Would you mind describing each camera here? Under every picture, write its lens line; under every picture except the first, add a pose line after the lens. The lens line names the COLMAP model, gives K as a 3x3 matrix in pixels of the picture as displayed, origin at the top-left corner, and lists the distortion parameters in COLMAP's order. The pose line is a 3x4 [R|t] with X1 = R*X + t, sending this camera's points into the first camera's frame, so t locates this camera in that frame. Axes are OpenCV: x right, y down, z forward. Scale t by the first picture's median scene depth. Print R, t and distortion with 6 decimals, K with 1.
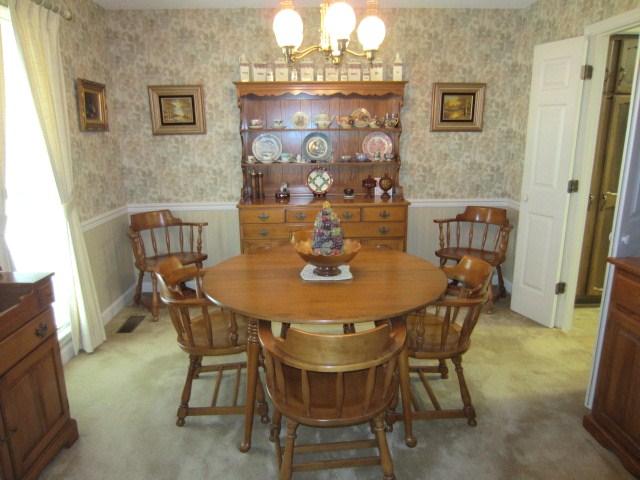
lens RADIAL K [[452.2, 0, 319.1], [0, 452.2, 242.1], [0, 0, 1]] dist [-0.039230, 0.009196]
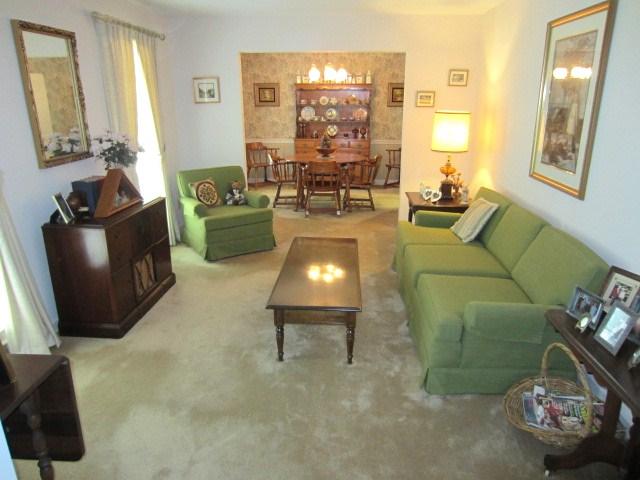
lens RADIAL K [[452.2, 0, 321.1], [0, 452.2, 238.2], [0, 0, 1]] dist [-0.039230, 0.009196]
pose [[0.995186, 0.040288, -0.089343, 0.160888], [-0.034234, 0.997078, 0.068295, 0.232157], [0.091833, -0.064907, 0.993657, -1.155528]]
